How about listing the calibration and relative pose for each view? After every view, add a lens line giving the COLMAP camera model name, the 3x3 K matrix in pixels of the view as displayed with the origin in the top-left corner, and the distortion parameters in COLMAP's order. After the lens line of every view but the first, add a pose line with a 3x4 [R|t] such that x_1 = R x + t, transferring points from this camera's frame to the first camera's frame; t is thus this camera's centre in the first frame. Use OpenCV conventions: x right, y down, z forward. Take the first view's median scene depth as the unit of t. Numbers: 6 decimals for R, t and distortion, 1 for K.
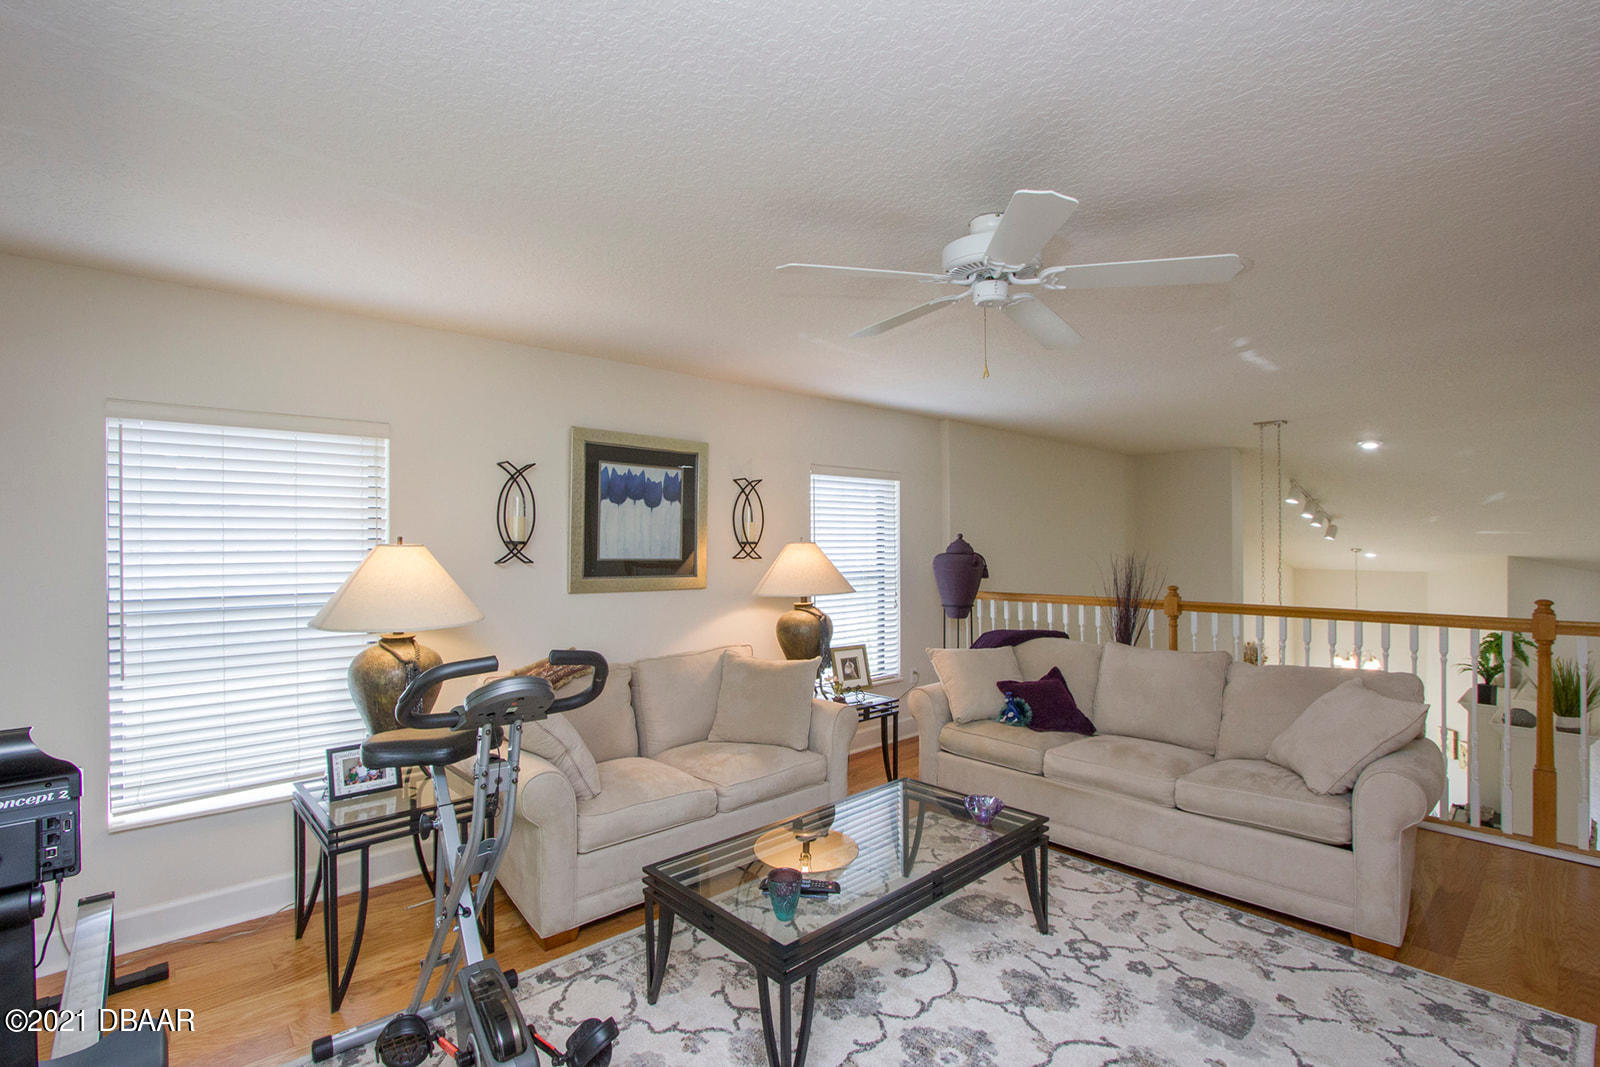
lens RADIAL K [[748.4, 0, 790.4], [0, 748.4, 543.2], [0, 0, 1]] dist [-0.021479, 0.001026]
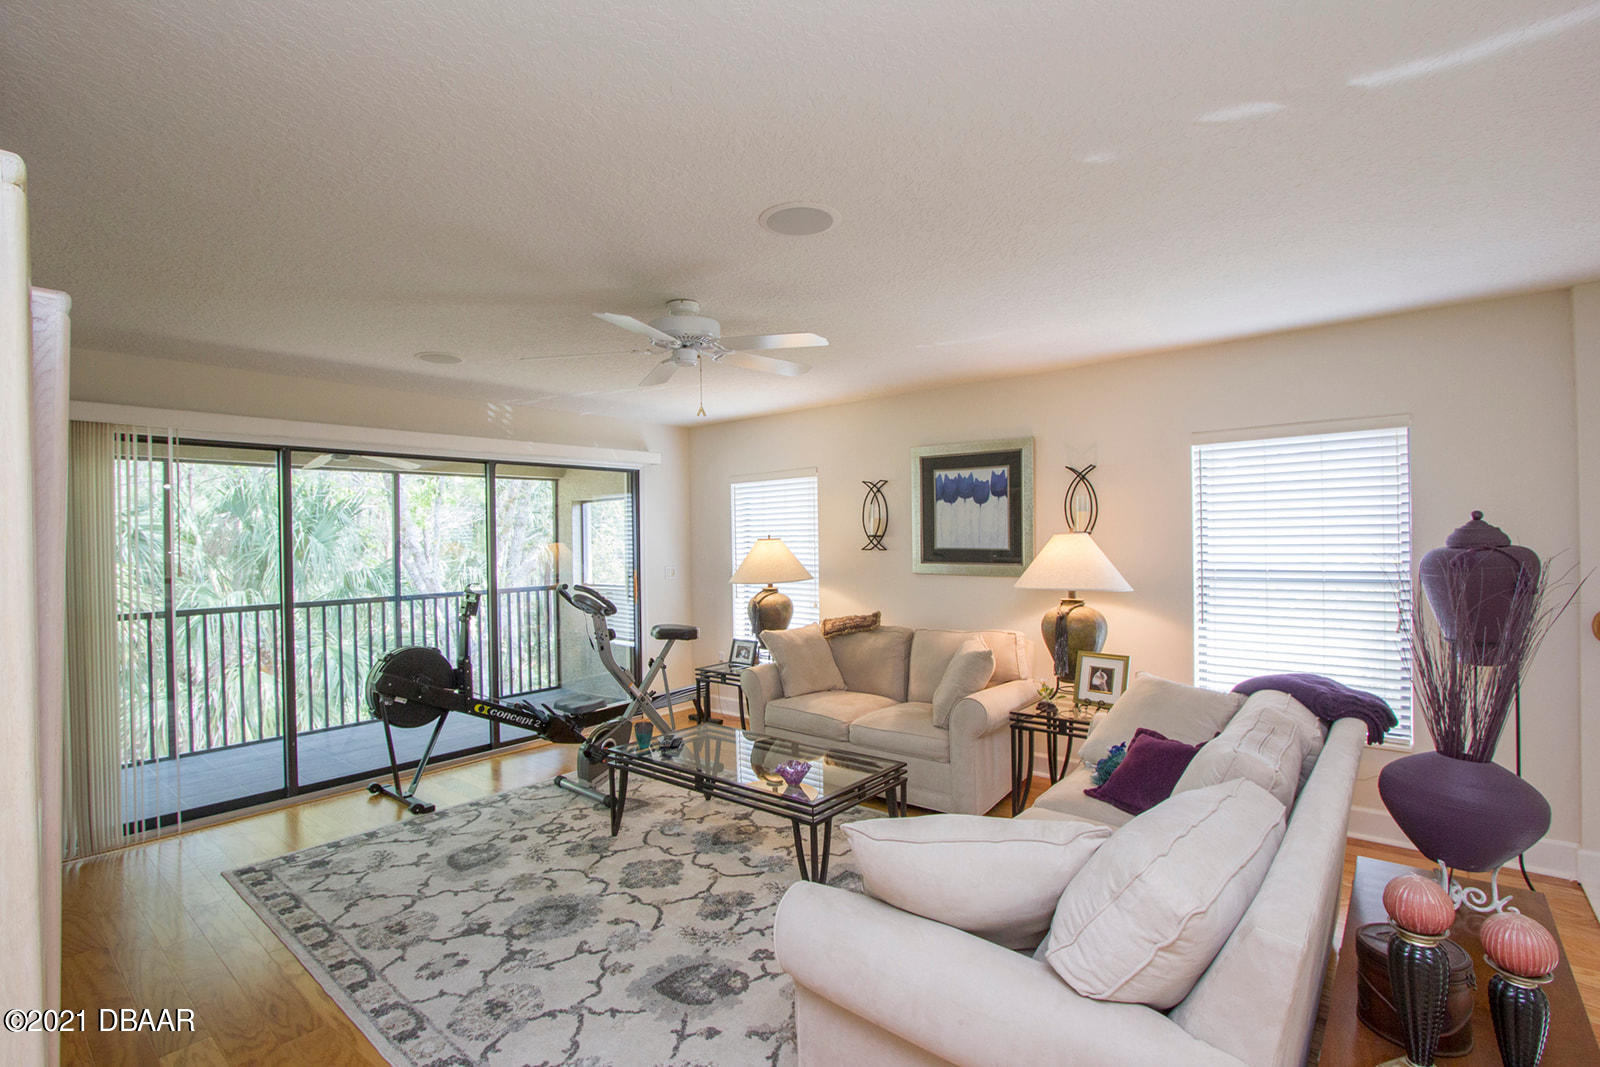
lens RADIAL K [[748.4, 0, 790.4], [0, 748.4, 543.2], [0, 0, 1]] dist [-0.021479, 0.001026]
pose [[0.130422, 0.005669, -0.991442, 0.928662], [0.012605, 0.999893, 0.007375, 0.000649], [0.991378, -0.013459, 0.130337, 0.570284]]
